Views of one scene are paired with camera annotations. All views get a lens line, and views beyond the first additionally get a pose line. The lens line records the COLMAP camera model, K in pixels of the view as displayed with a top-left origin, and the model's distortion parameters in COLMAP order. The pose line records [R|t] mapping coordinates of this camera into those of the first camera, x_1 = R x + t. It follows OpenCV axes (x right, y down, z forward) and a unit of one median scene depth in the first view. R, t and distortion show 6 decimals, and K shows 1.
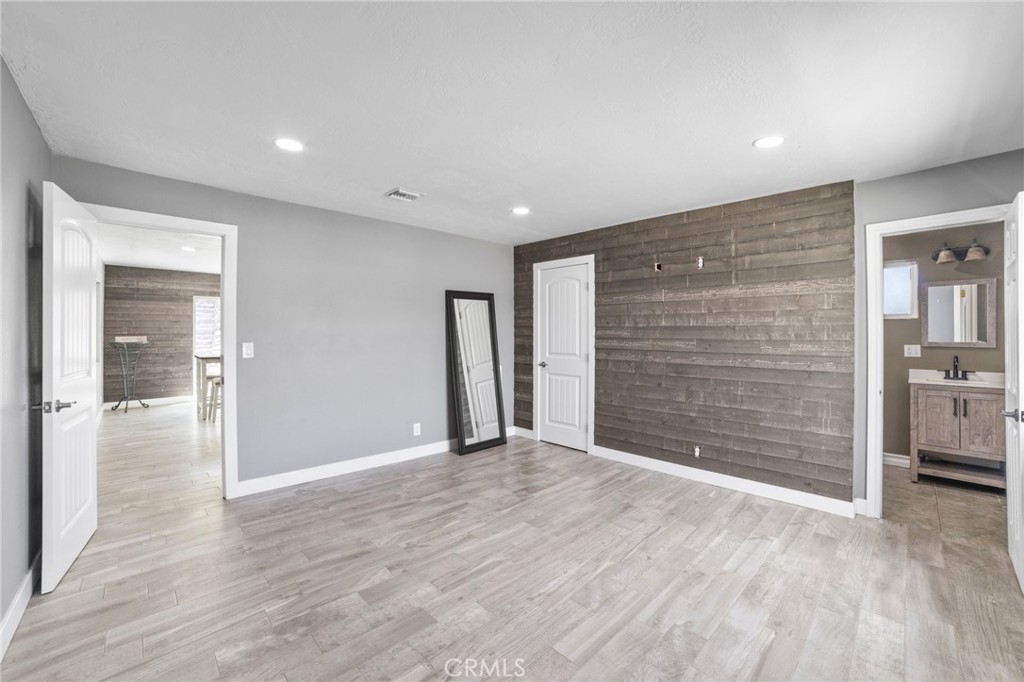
lens RADIAL K [[412.3, 0, 512.7], [0, 412.3, 333.0], [0, 0, 1]] dist [-0.039288, 0.000582]
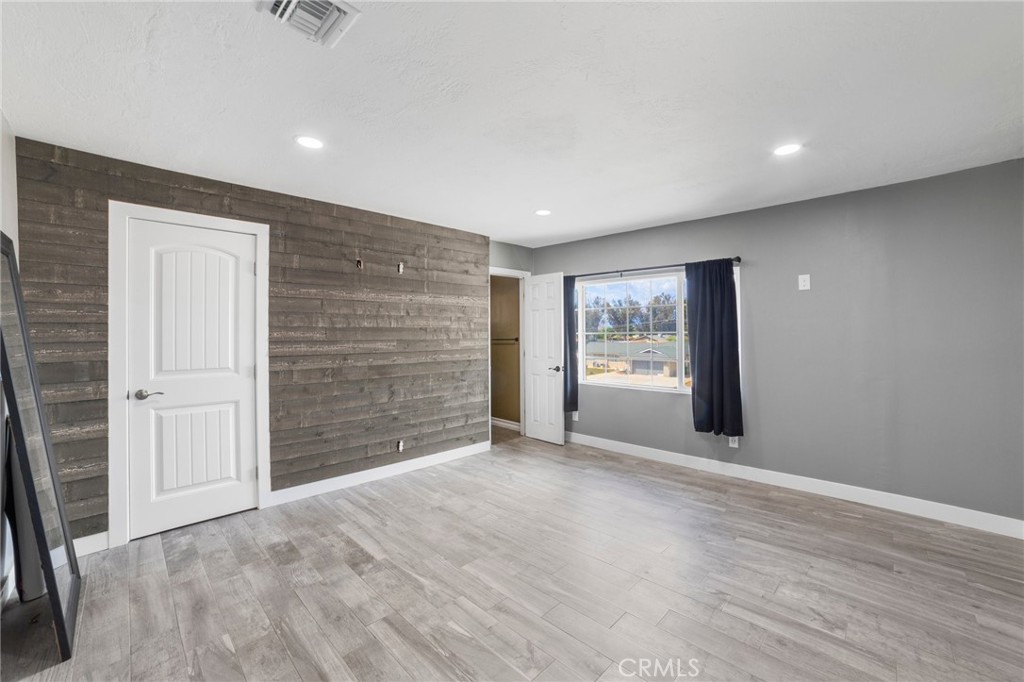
lens RADIAL K [[412.3, 0, 512.7], [0, 412.3, 333.0], [0, 0, 1]] dist [-0.039288, 0.000582]
pose [[0.010189, -0.001840, 0.999946, -0.590458], [0.008329, 0.999964, 0.001755, -0.002006], [-0.999913, 0.008311, 0.010204, 0.673958]]
